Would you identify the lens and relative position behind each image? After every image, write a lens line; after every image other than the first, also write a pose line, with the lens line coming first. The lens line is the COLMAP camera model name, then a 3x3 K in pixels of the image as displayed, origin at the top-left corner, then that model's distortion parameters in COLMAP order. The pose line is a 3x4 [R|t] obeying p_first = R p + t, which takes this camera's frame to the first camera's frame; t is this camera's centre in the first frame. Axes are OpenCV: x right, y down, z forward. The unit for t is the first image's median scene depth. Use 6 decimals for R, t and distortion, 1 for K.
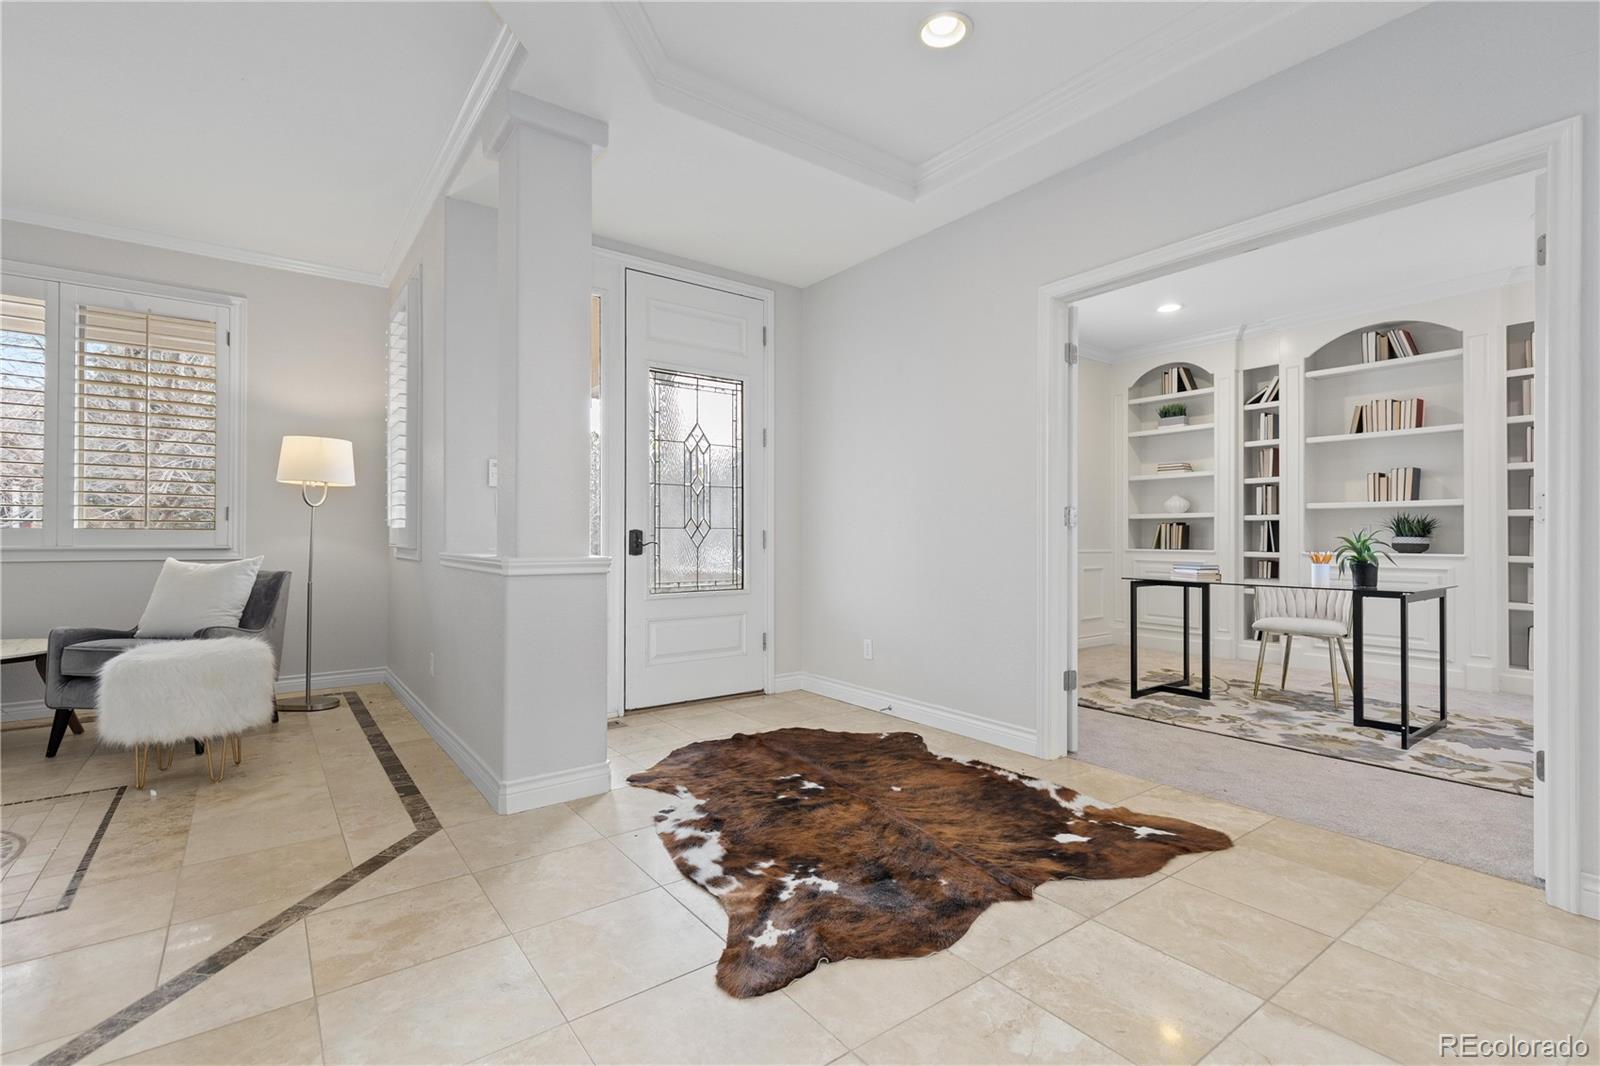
lens RADIAL K [[730.6, 0, 796.4], [0, 730.6, 532.7], [0, 0, 1]] dist [0.009119, -0.000649]
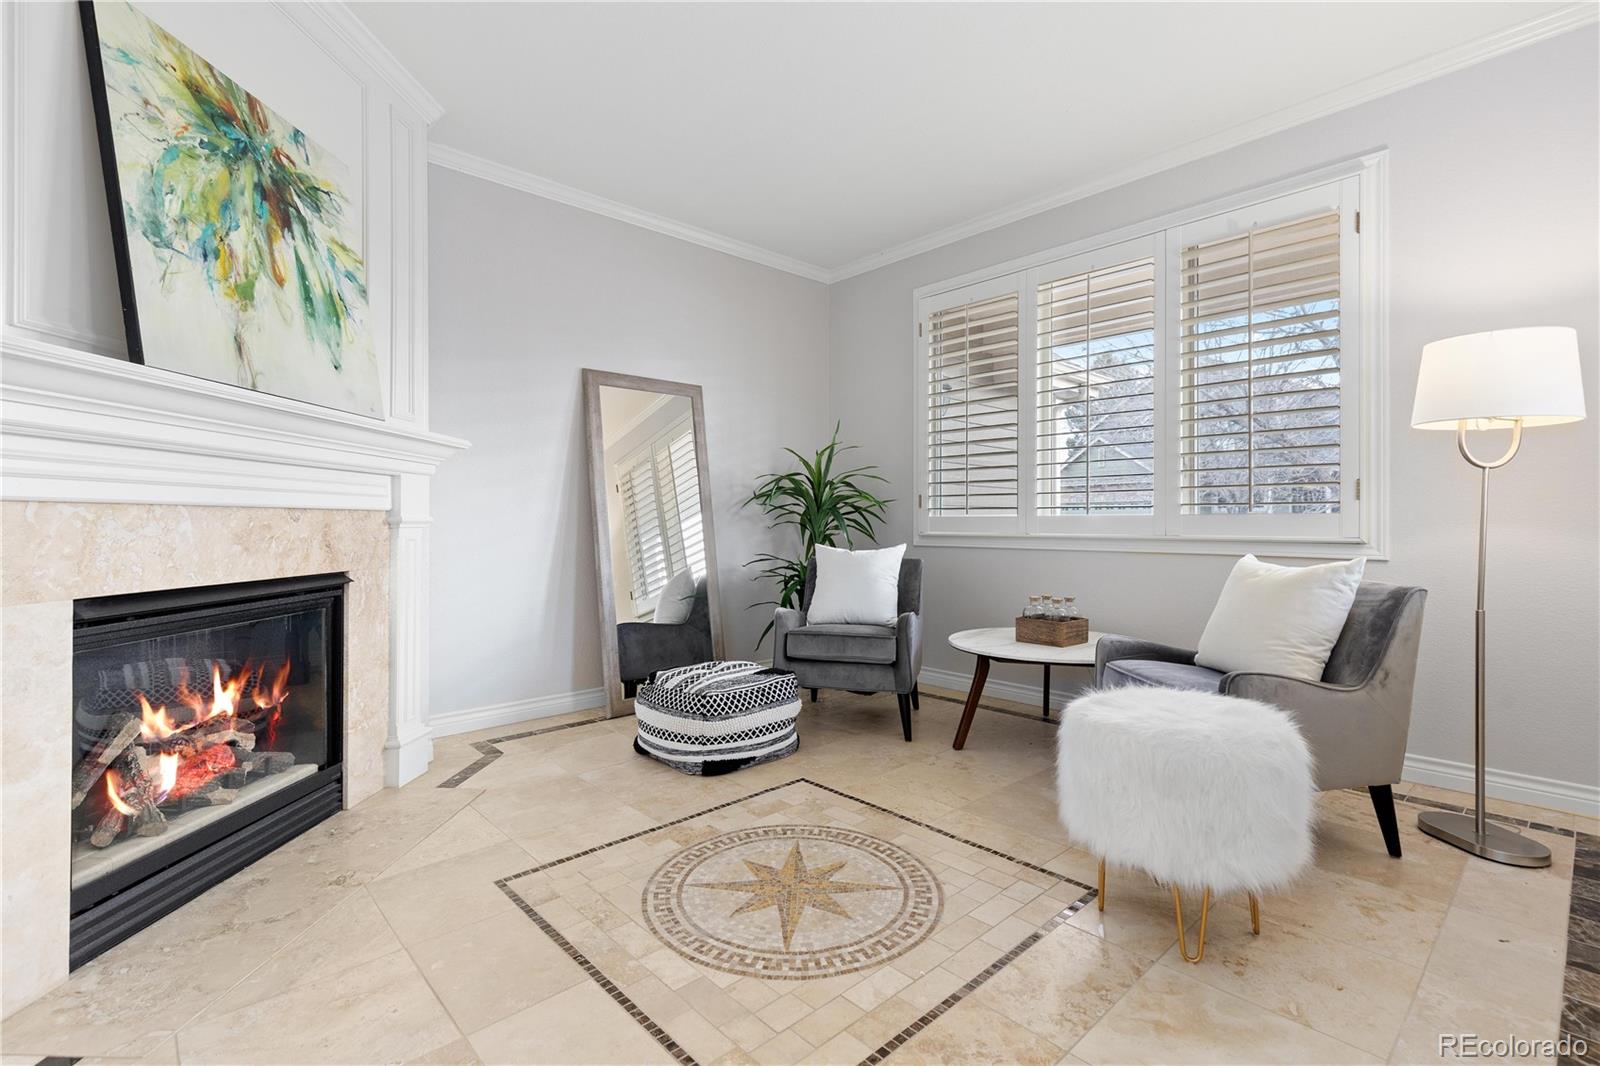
lens RADIAL K [[730.6, 0, 797.2], [0, 730.6, 520.0], [0, 0, 1]] dist [0.009119, -0.000649]
pose [[0.102718, -0.005312, -0.994696, -0.067319], [0.006637, 0.999967, -0.004655, 0.000323], [0.994688, -0.006123, 0.102750, 0.167758]]
